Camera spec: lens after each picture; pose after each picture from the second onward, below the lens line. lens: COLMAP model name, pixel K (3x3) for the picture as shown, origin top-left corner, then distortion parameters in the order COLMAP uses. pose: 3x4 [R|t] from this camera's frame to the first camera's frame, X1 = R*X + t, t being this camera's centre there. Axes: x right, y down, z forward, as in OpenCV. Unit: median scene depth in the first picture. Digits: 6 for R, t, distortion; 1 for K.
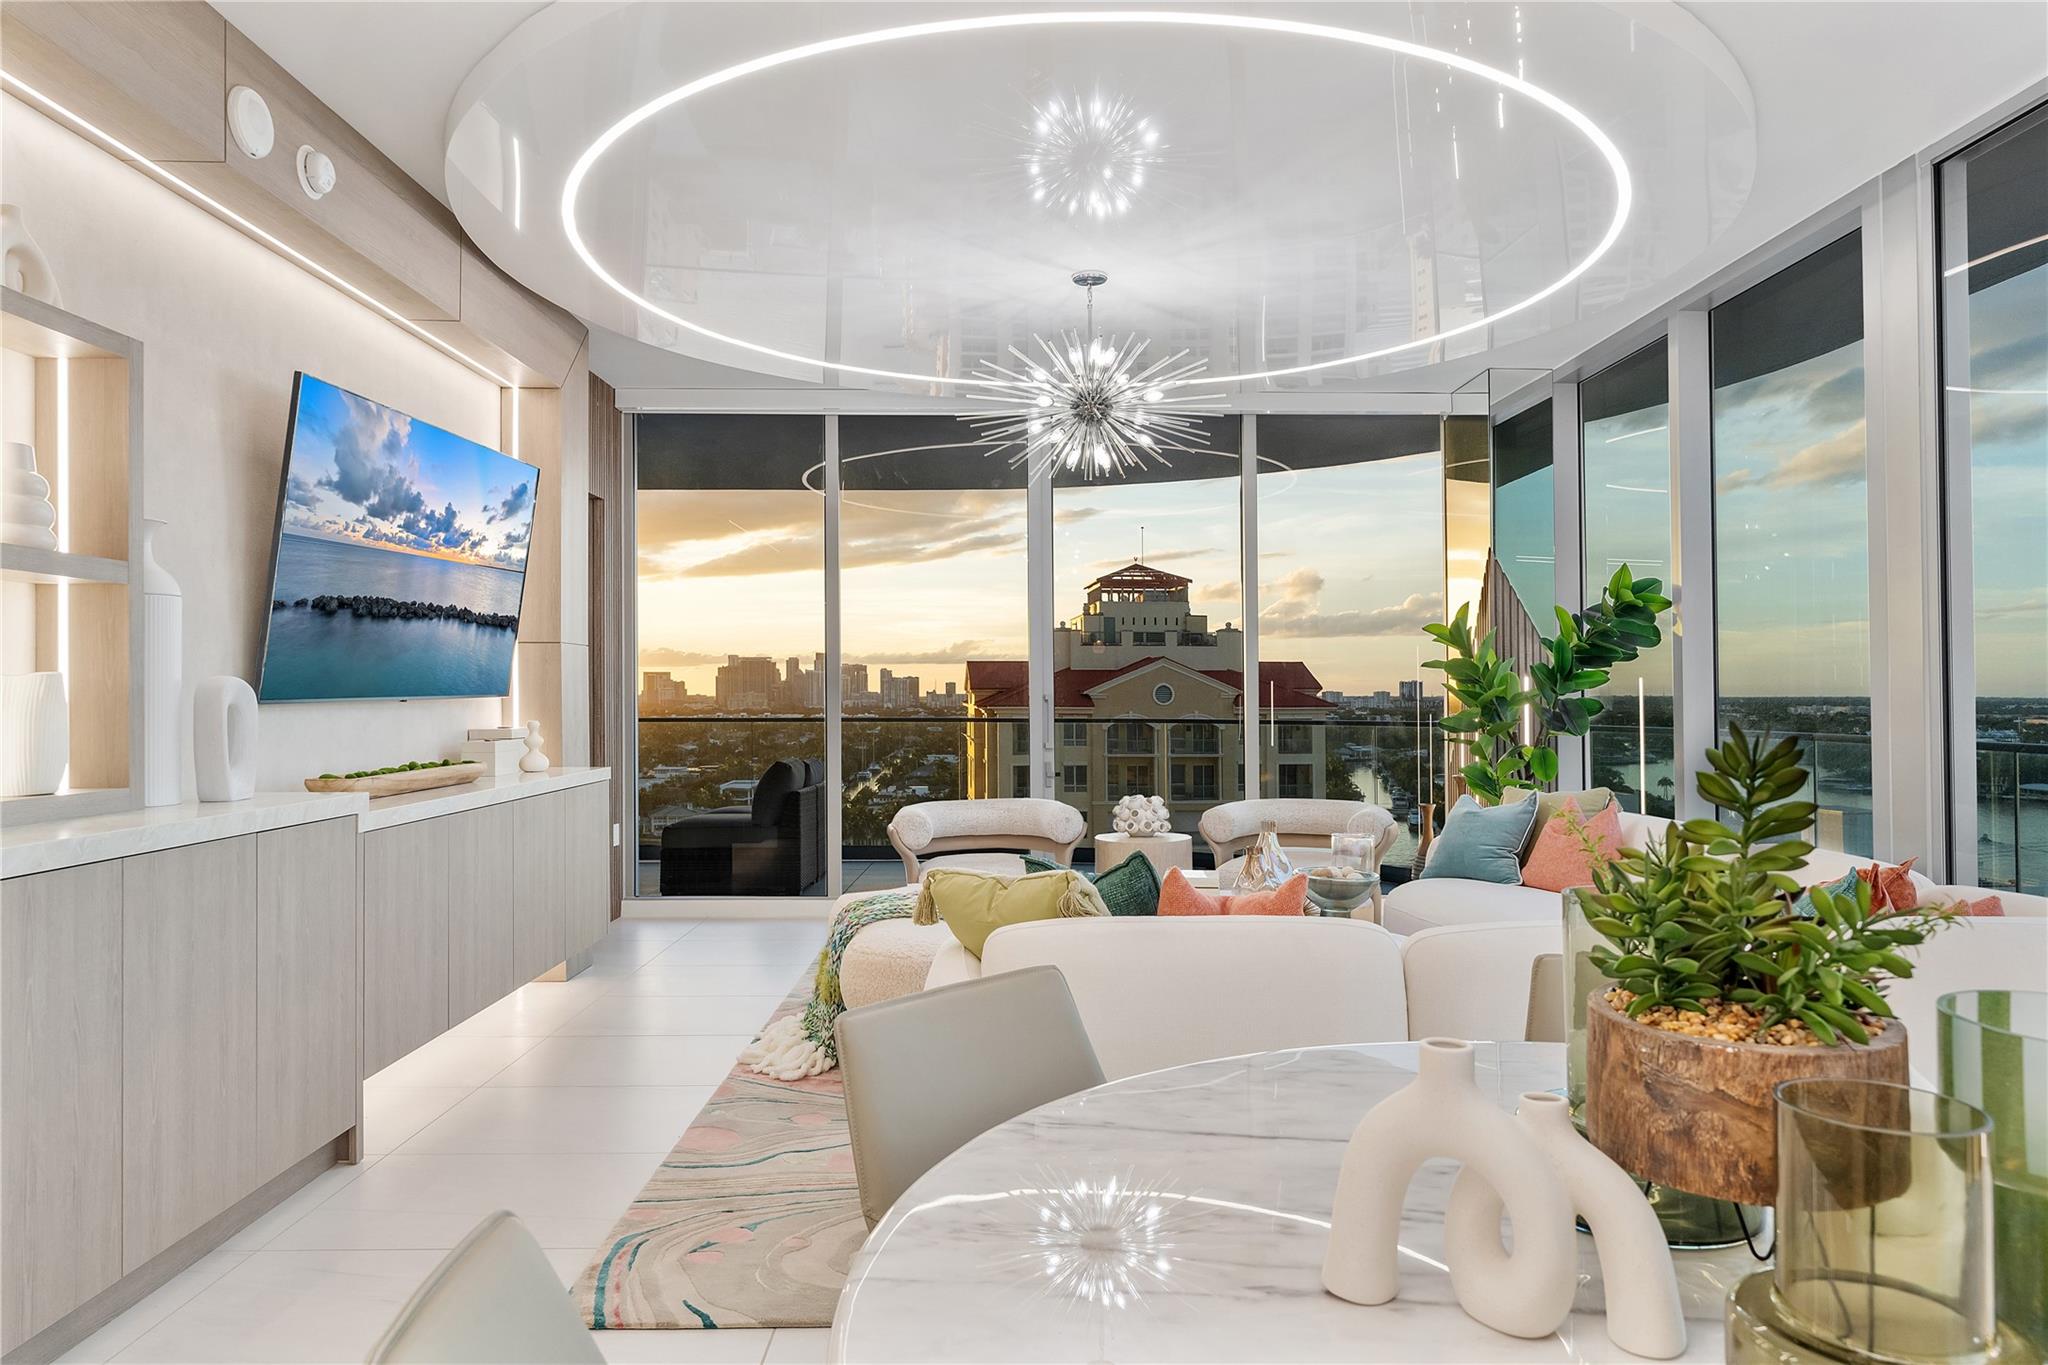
lens RADIAL K [[1402.9, 0, 1024.0], [0, 1402.9, 682.5], [0, 0, 1]] dist [-0.000906, -0.001573]
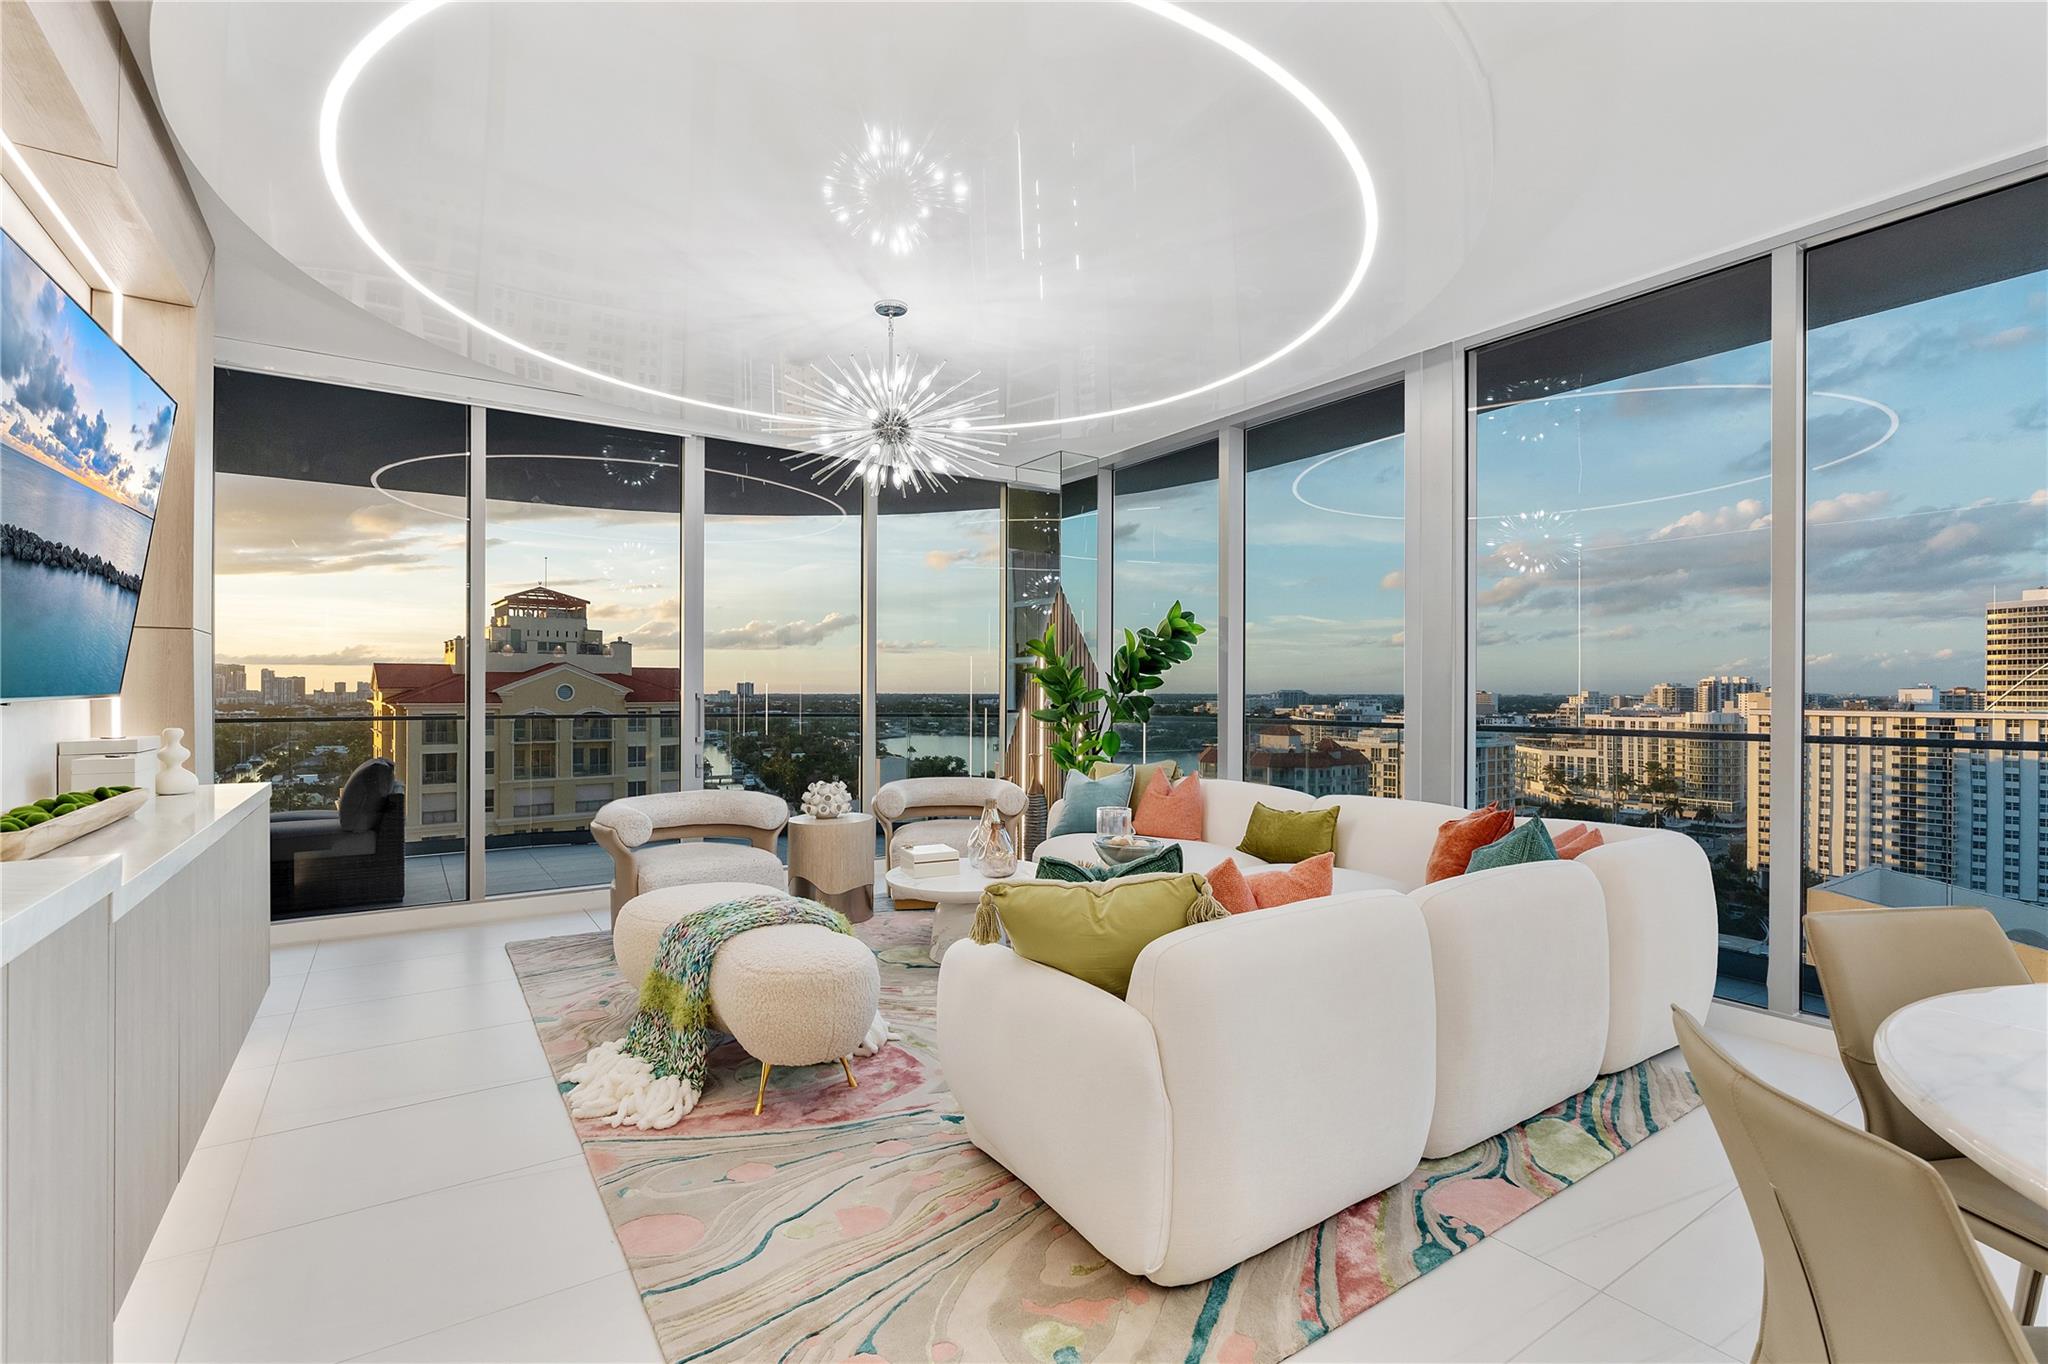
lens RADIAL K [[984.6, 0, 1047.4], [0, 984.6, 695.2], [0, 0, 1]] dist [-0.046991, -0.000115]
pose [[0.815793, 0.004072, 0.578329, -0.072413], [-0.008989, 0.999944, 0.005638, 0.002191], [-0.578274, -0.009798, 0.815784, 0.084059]]
